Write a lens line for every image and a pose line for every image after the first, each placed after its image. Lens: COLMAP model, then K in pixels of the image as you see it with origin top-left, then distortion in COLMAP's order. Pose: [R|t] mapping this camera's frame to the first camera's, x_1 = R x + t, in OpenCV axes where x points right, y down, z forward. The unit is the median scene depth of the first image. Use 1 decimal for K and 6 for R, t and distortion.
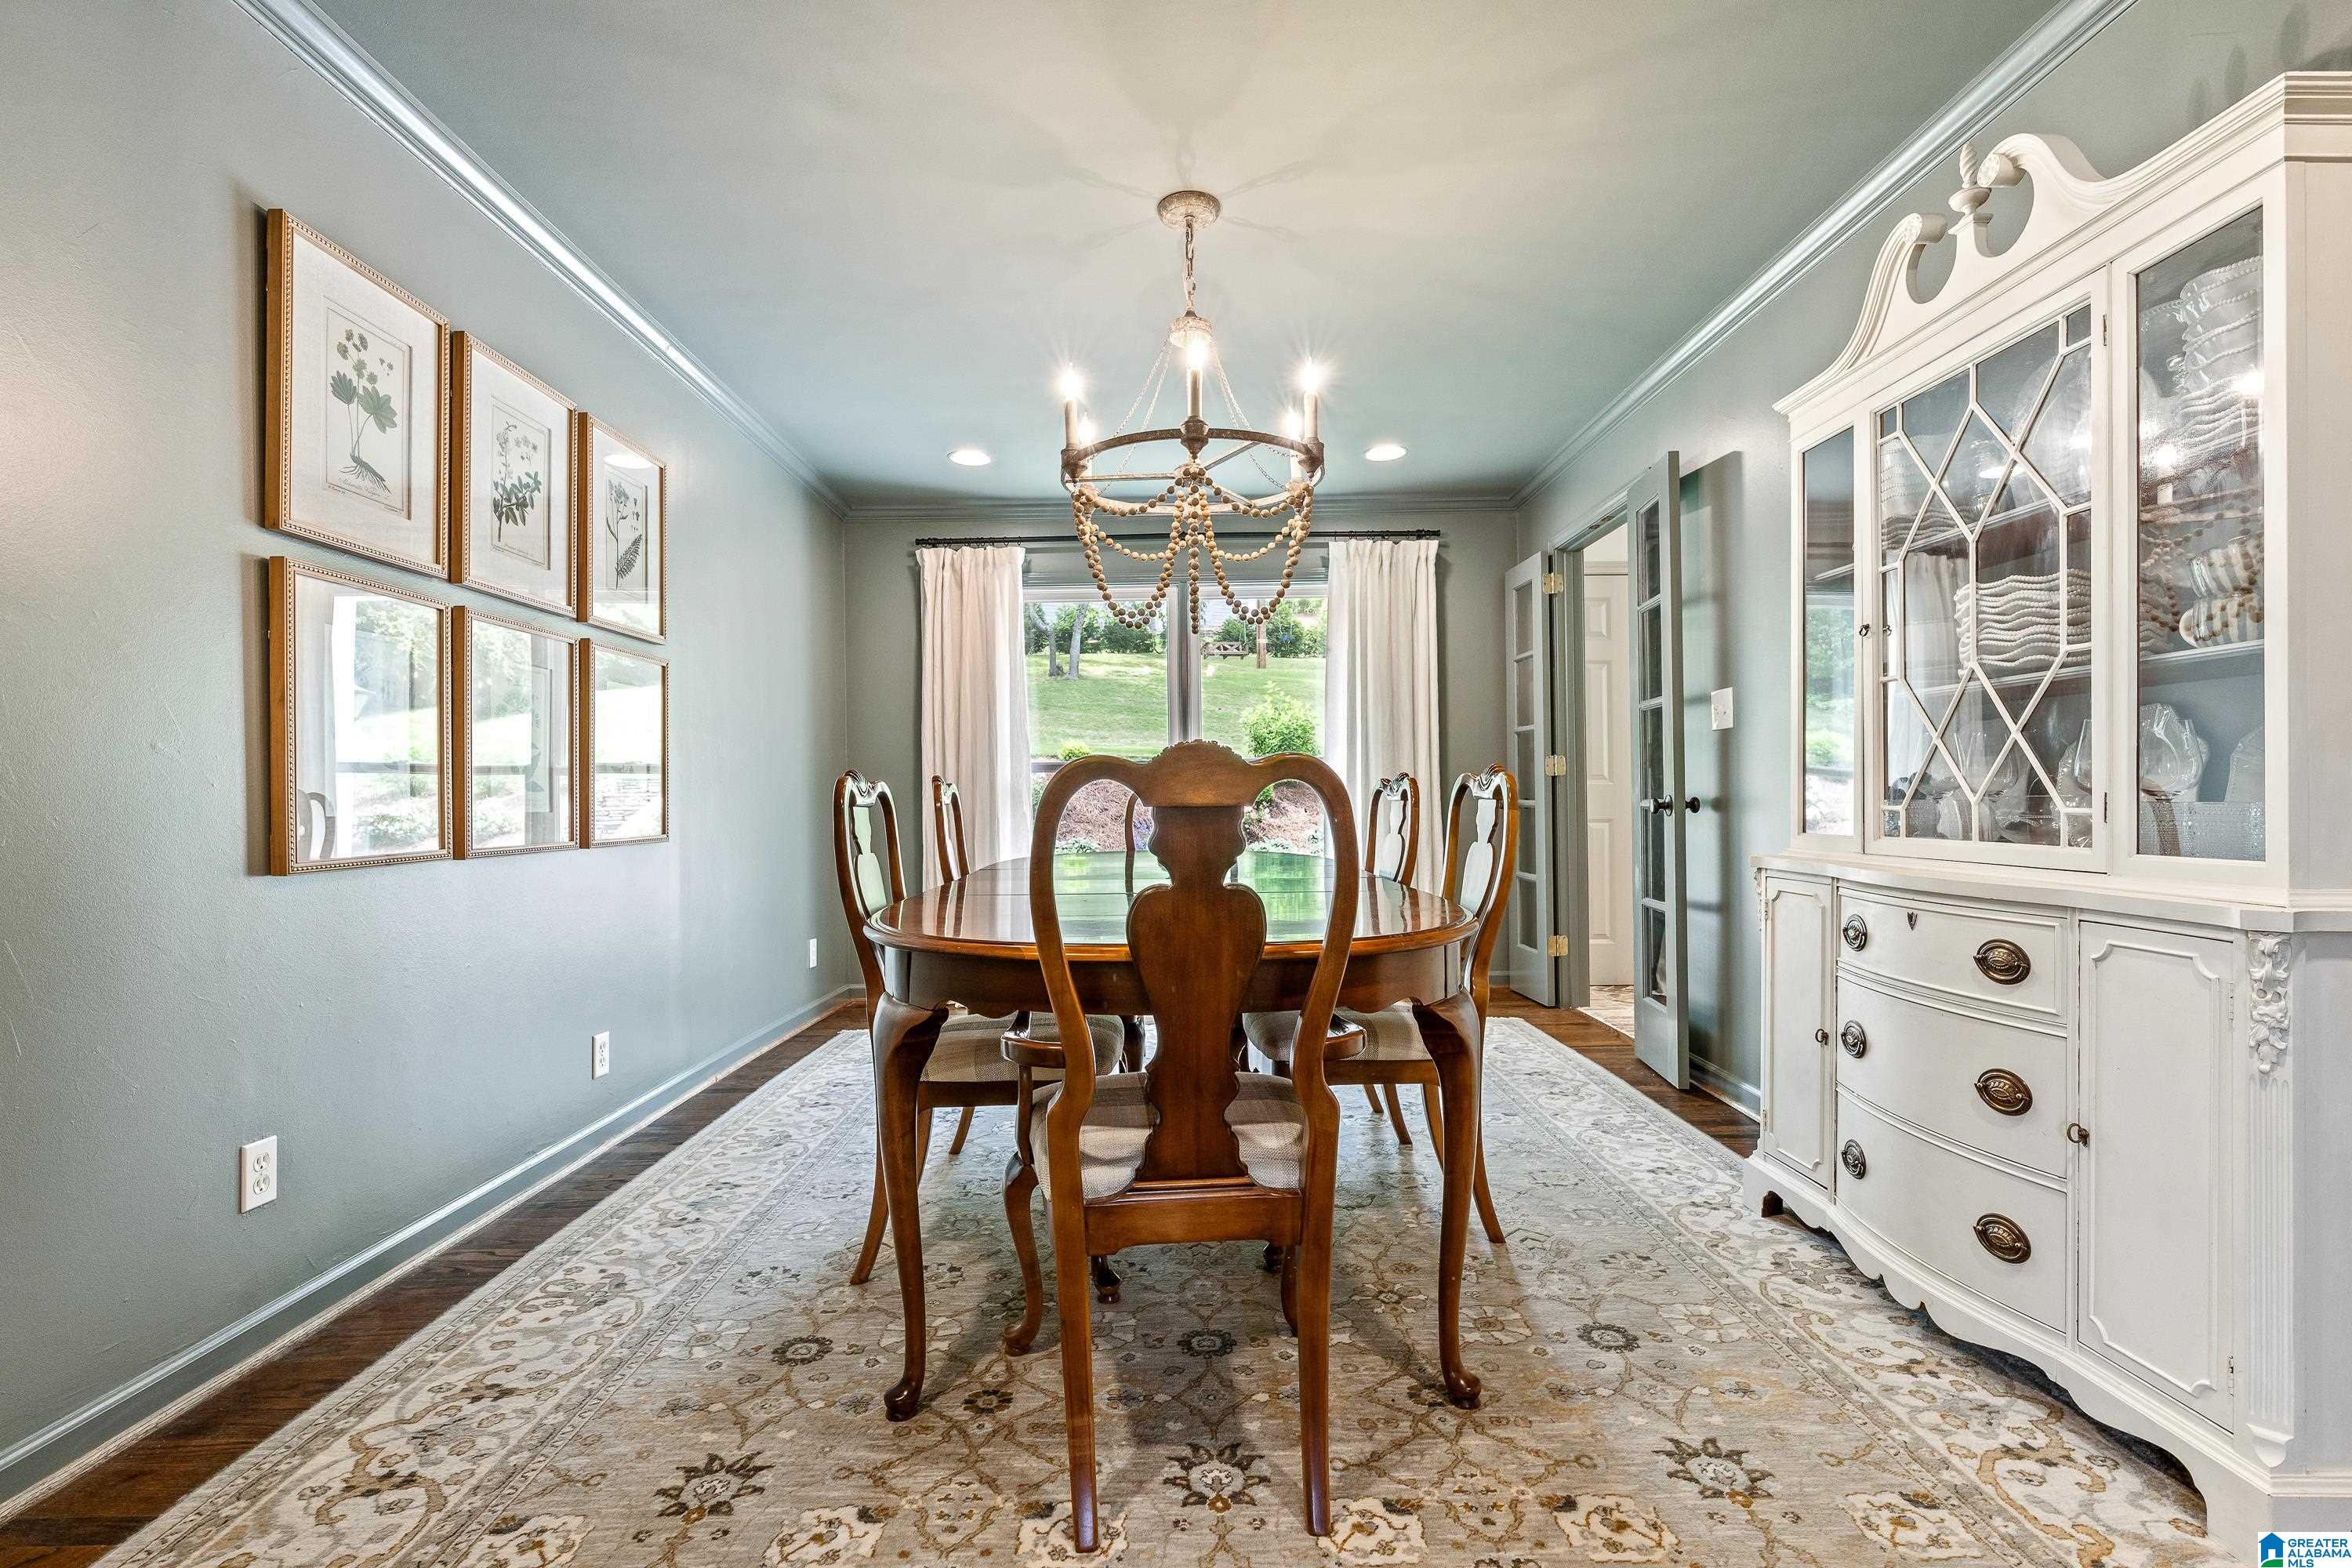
lens RADIAL K [[1068.6, 0, 1163.0], [0, 1068.6, 793.6], [0, 0, 1]] dist [-0.009819, 0.002608]
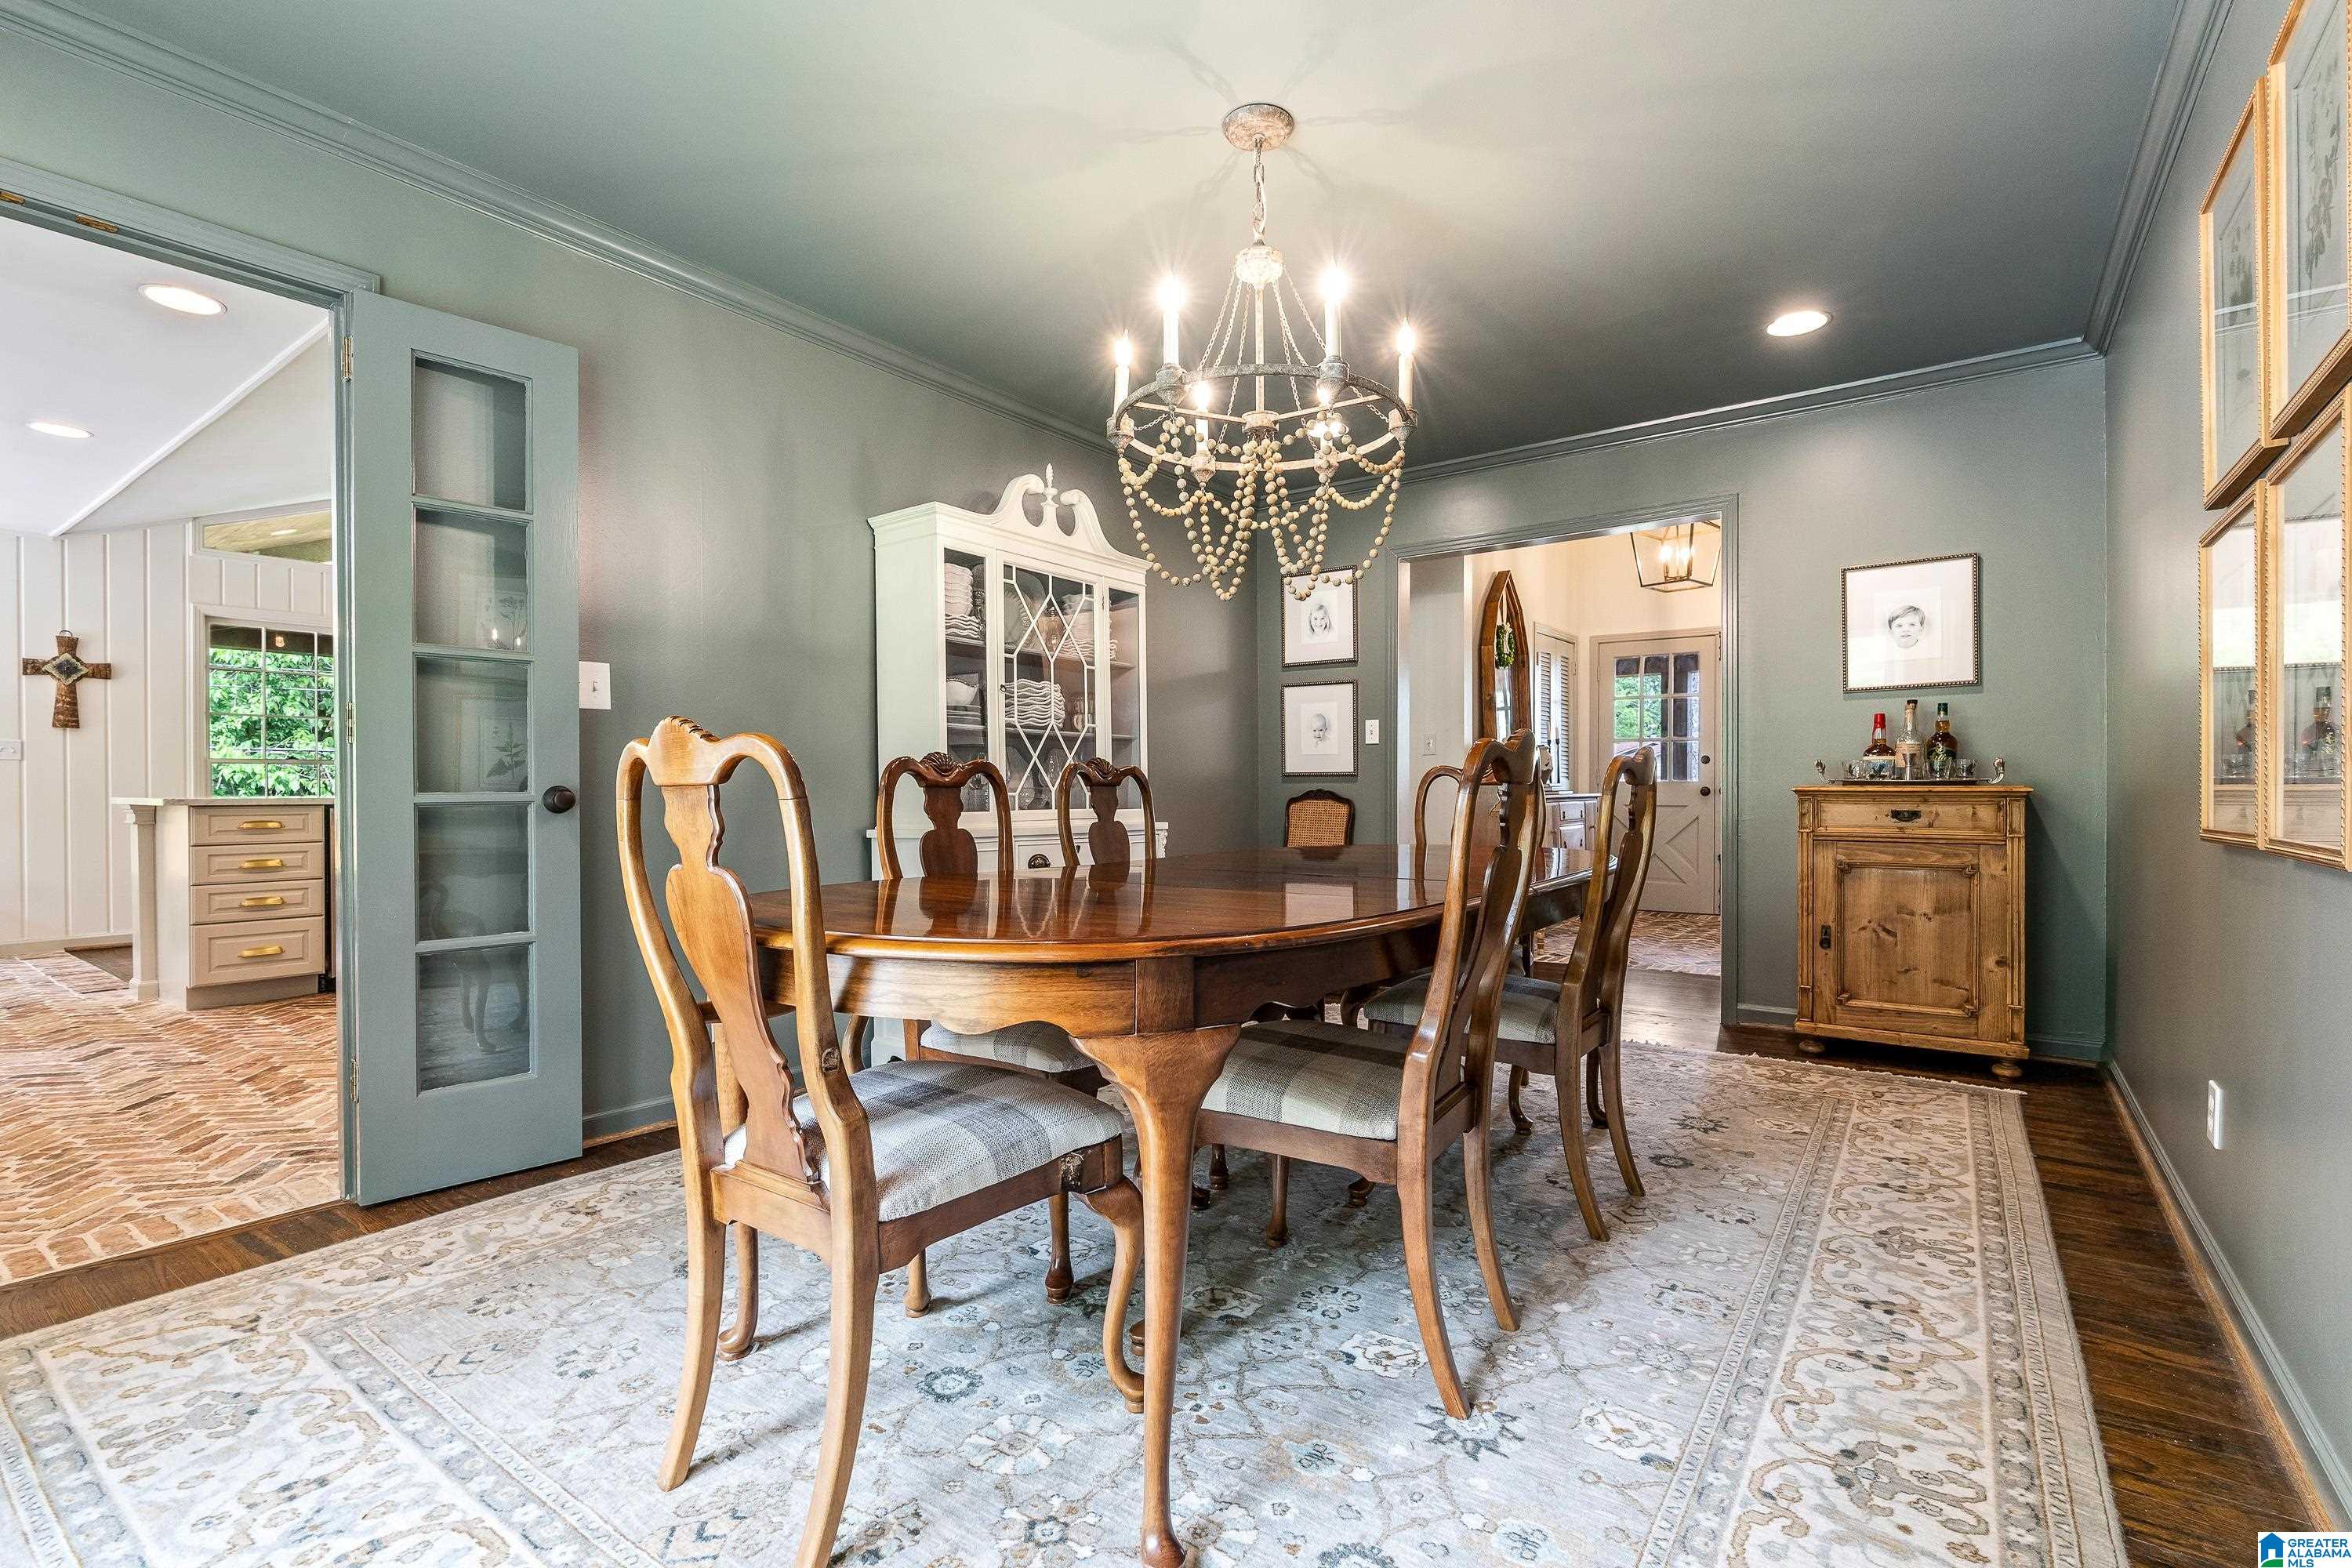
lens RADIAL K [[1068.6, 0, 1159.1], [0, 1068.6, 788.4], [0, 0, 1]] dist [-0.009819, 0.002608]
pose [[-0.804576, 0.006563, 0.593813, -0.641926], [0.004249, 0.999977, -0.005294, 0.020526], [-0.593834, -0.001736, -0.804585, 2.581768]]
